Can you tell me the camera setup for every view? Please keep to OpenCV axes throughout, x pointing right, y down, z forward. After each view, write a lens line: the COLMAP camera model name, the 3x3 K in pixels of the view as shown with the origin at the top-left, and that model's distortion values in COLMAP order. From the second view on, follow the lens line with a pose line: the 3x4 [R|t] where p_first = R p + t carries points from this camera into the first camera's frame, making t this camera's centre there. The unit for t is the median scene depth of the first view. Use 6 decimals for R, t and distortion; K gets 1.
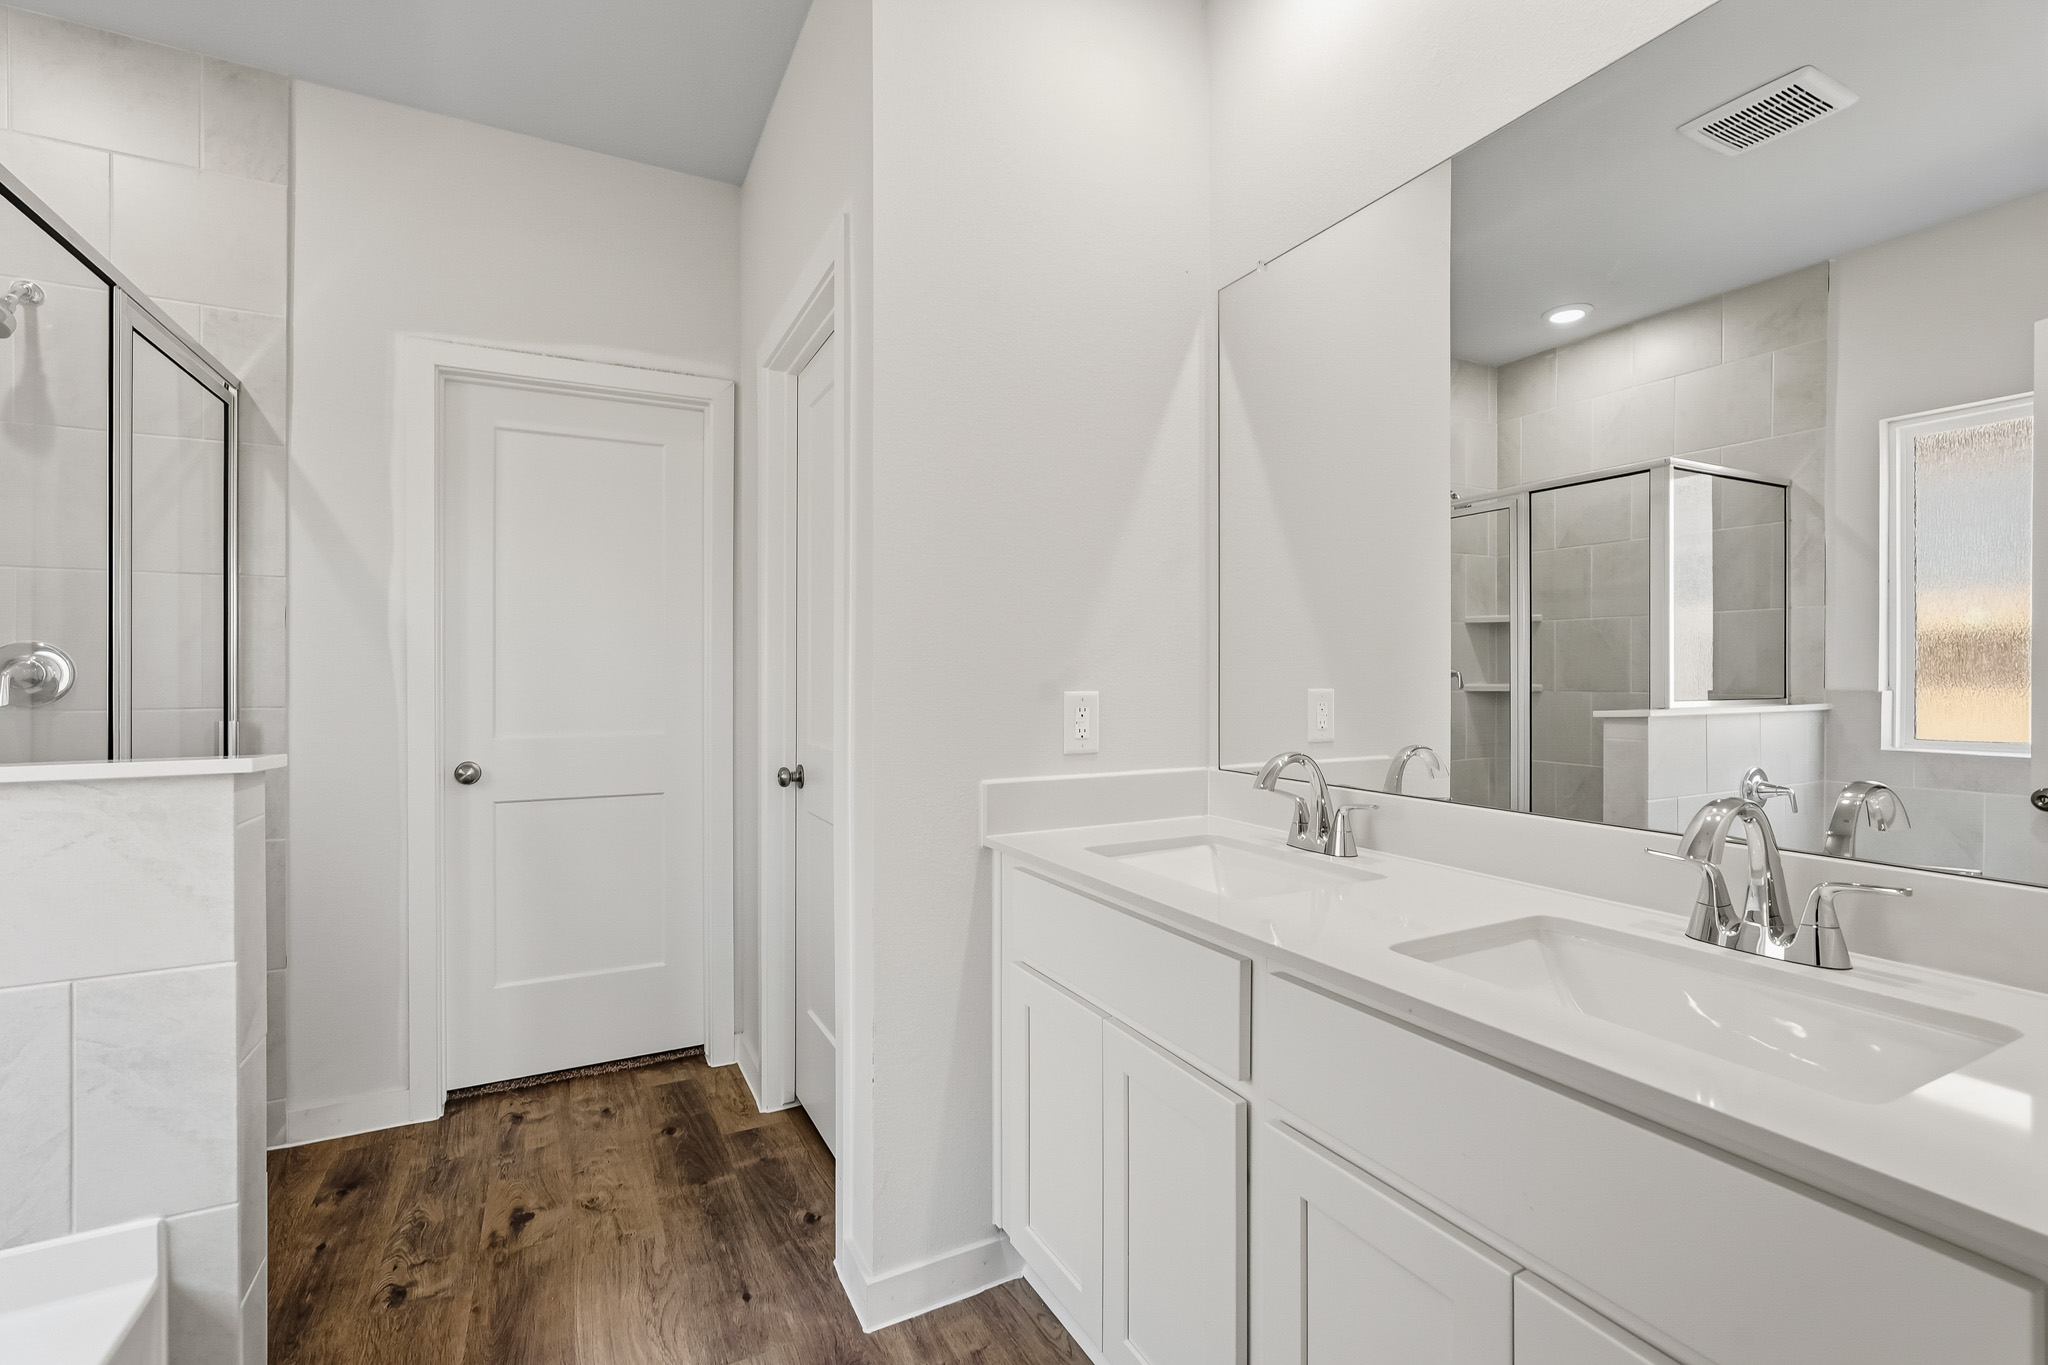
lens RADIAL K [[906.2, 0, 1024.0], [0, 906.2, 677.1], [0, 0, 1]] dist [-0.015772, 0.006500]
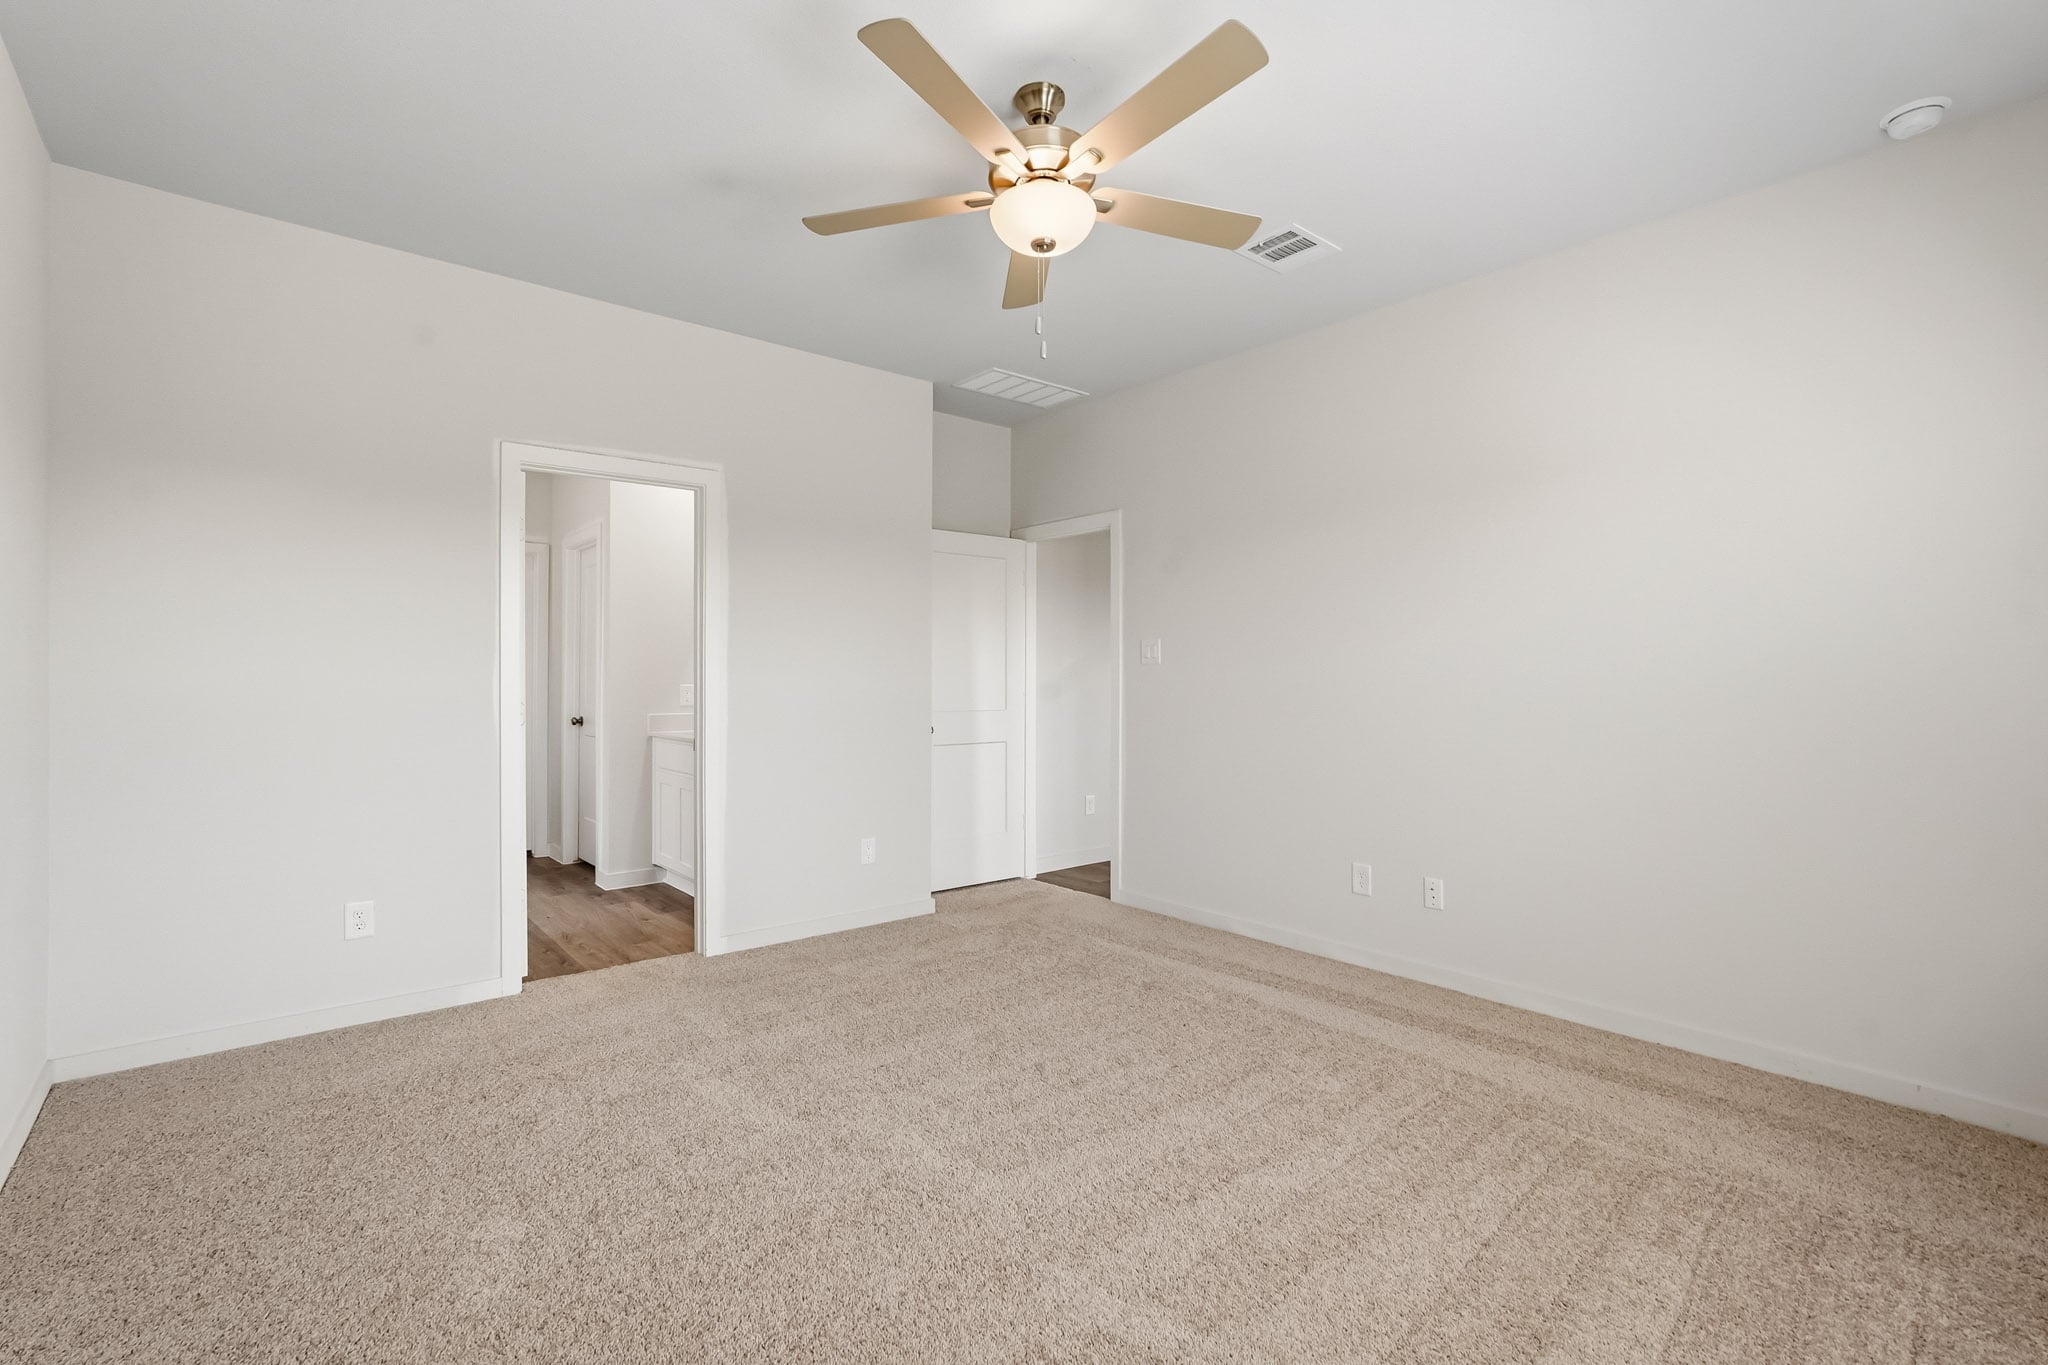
lens RADIAL K [[906.2, 0, 1019.4], [0, 906.2, 683.1], [0, 0, 1]] dist [-0.015772, 0.006500]
pose [[0.974828, 0.002000, 0.222950, 0.408338], [-0.000228, 0.999968, -0.007976, 0.036691], [-0.222959, 0.007724, 0.974797, -1.858441]]
